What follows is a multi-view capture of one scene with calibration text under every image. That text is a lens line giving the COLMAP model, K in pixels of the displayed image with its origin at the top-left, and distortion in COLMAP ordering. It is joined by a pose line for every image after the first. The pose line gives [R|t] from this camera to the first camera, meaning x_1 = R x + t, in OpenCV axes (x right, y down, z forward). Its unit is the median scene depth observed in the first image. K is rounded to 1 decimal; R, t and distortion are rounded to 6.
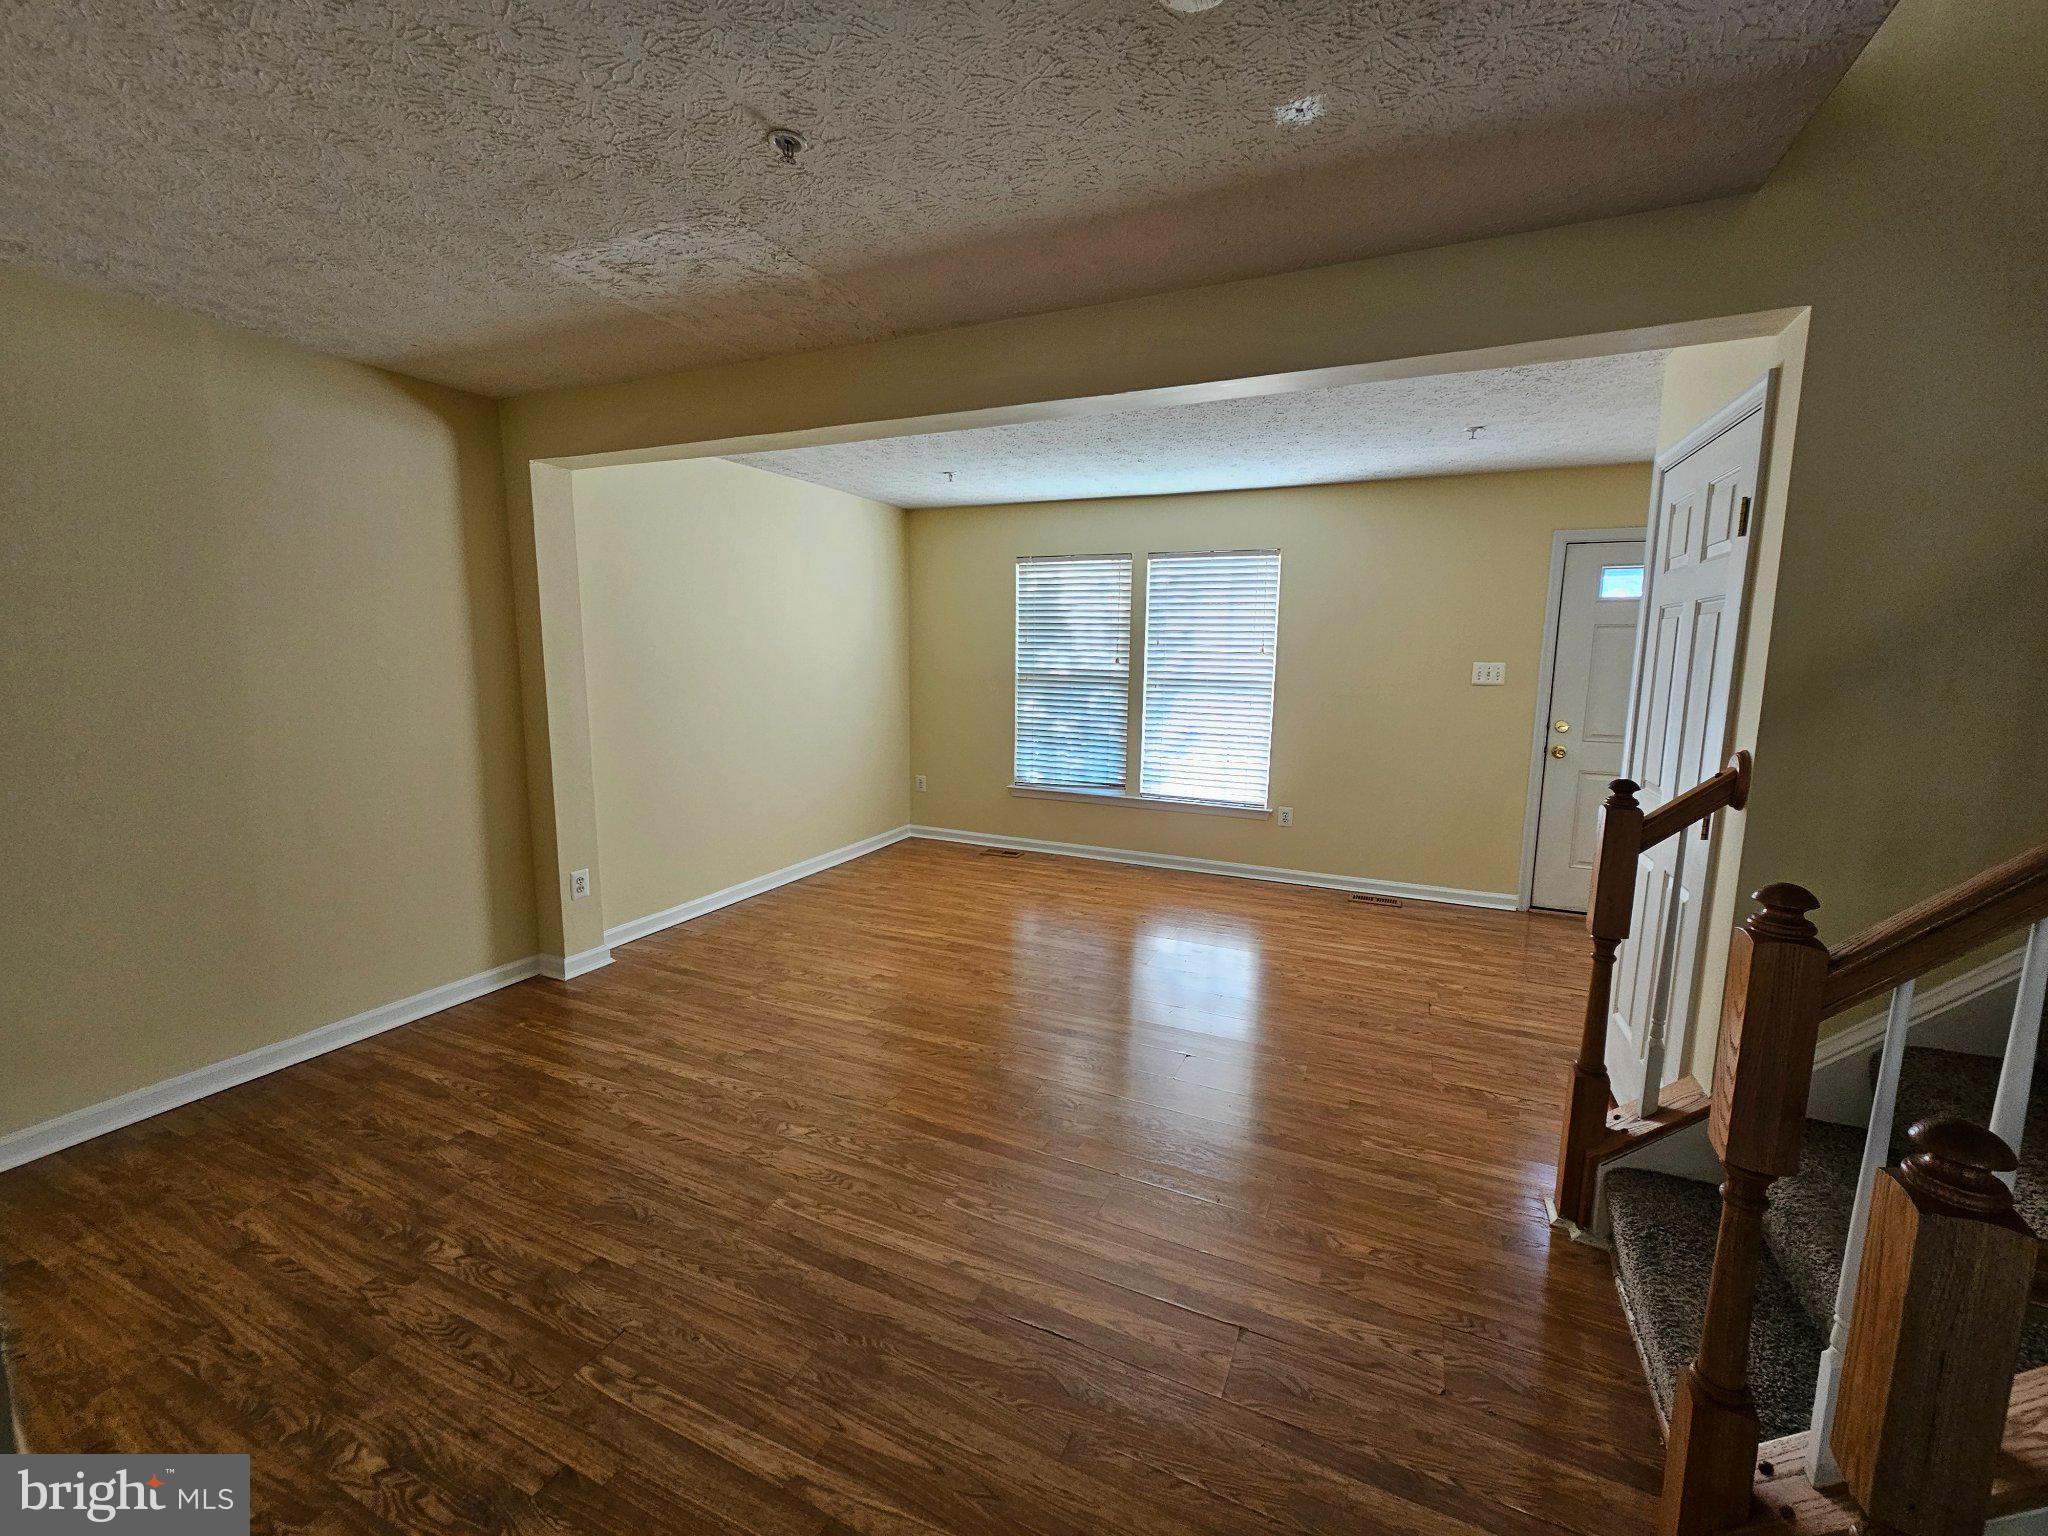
lens RADIAL K [[838.4, 0, 1027.5], [0, 838.4, 768.4], [0, 0, 1]] dist [0.001939, -0.000524]
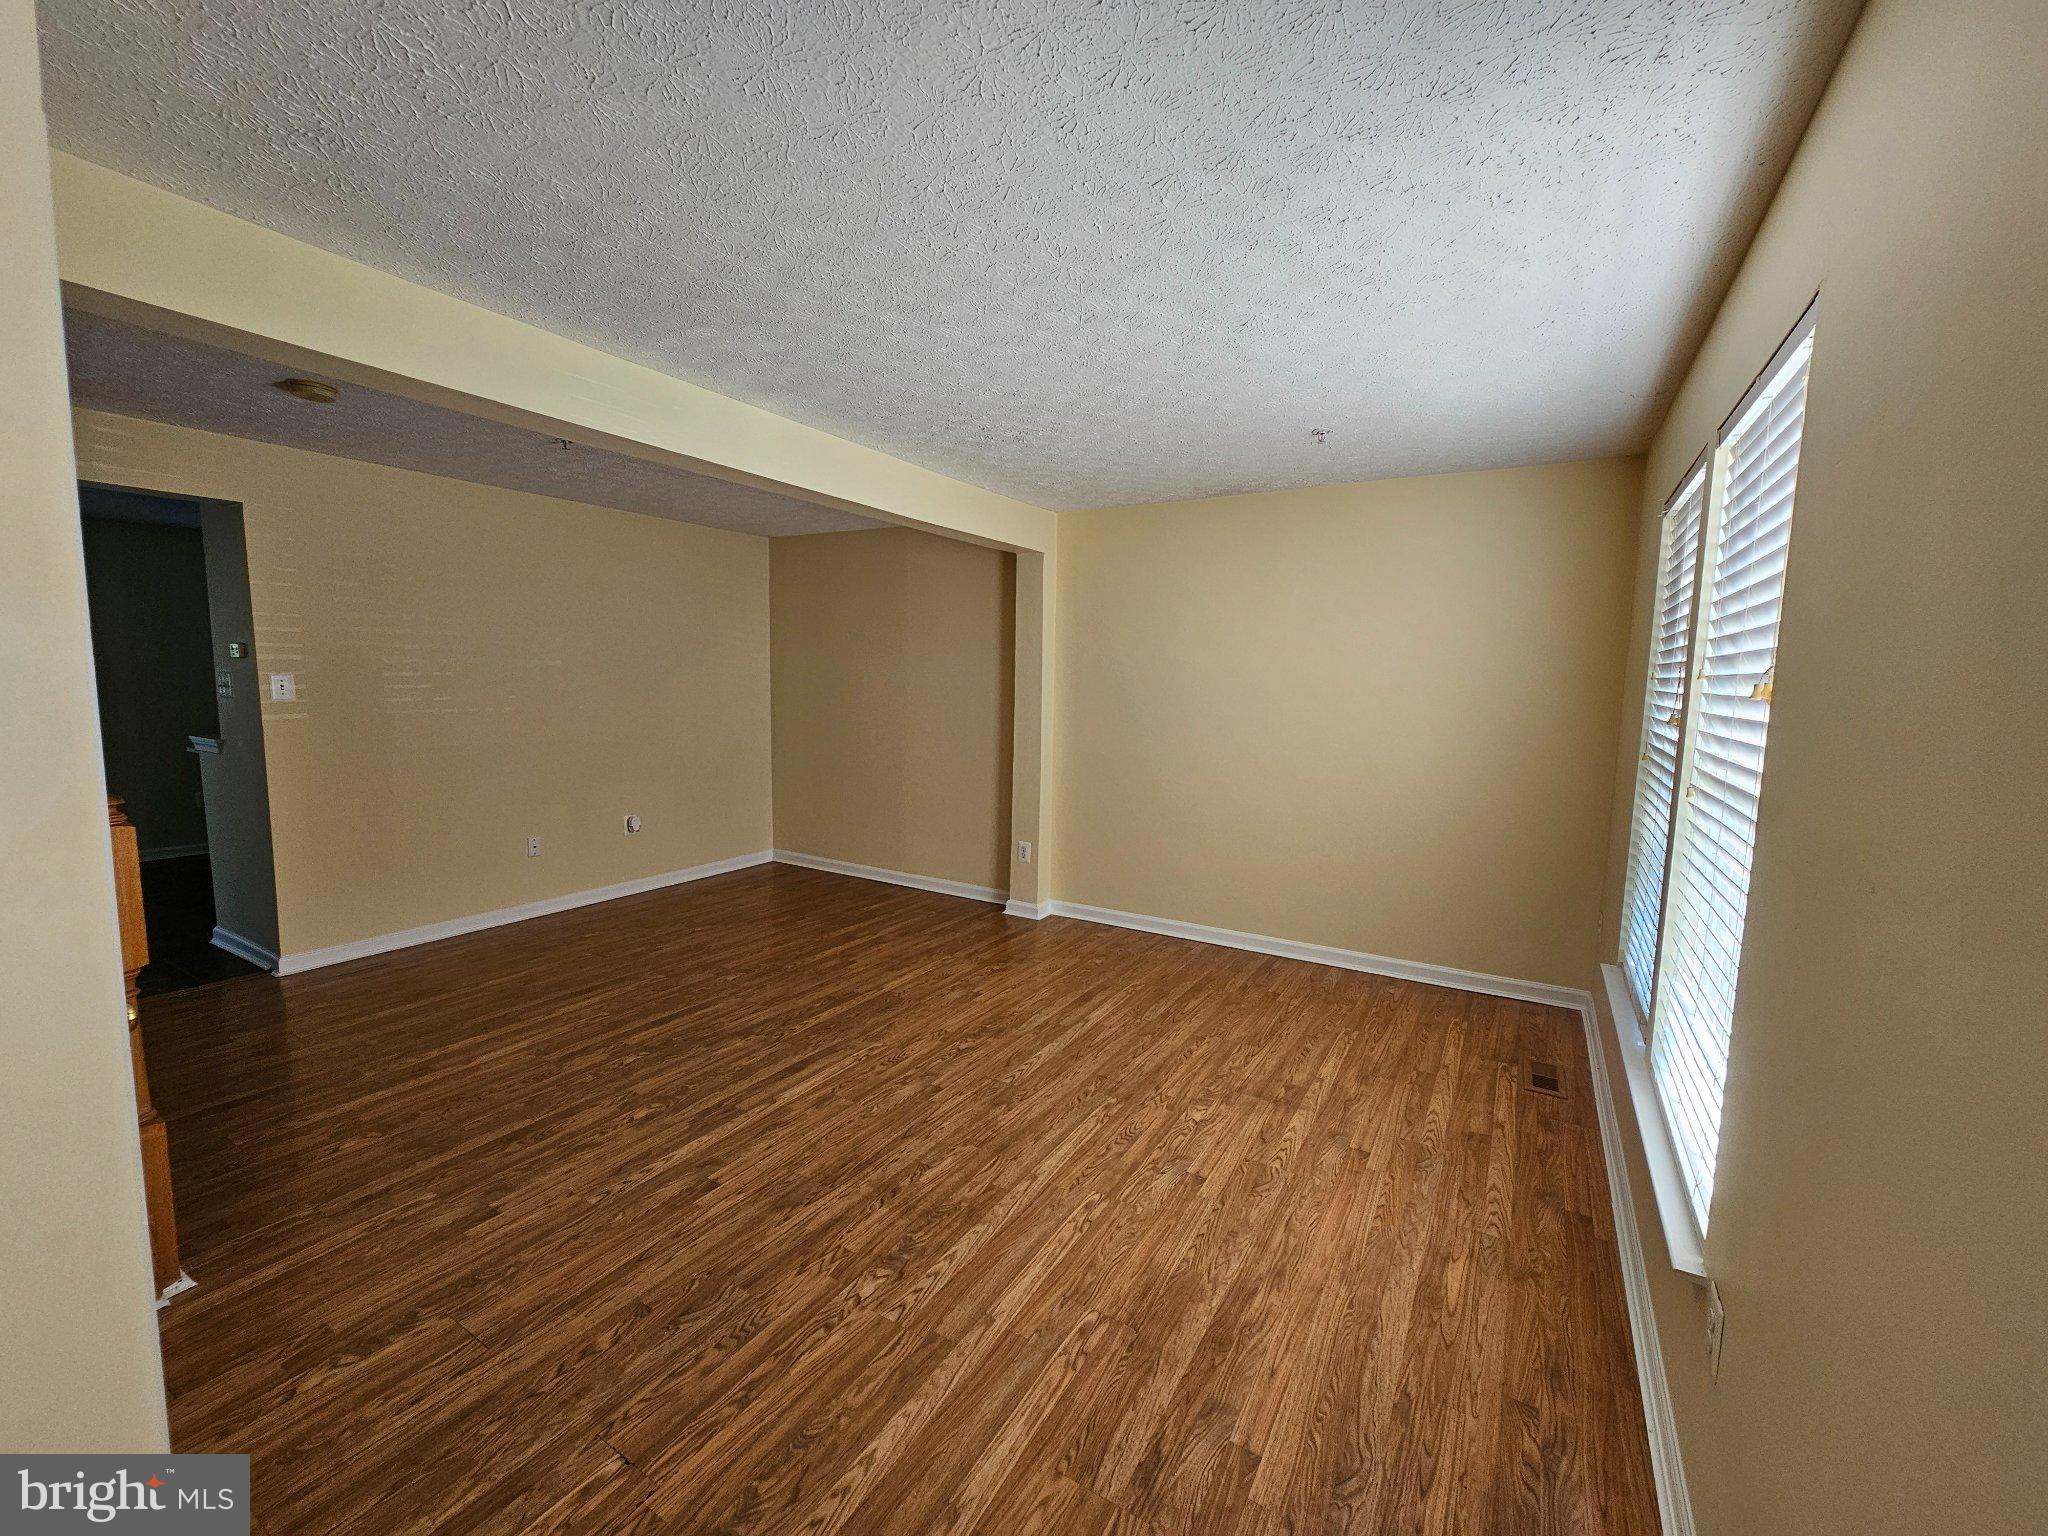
lens RADIAL K [[838.4, 0, 1027.5], [0, 838.4, 768.4], [0, 0, 1]] dist [0.001939, -0.000524]
pose [[-0.115422, 0.092486, -0.989002, 0.788053], [-0.163627, 0.980284, 0.110767, -0.144290], [0.979747, 0.174612, -0.098013, 1.089391]]
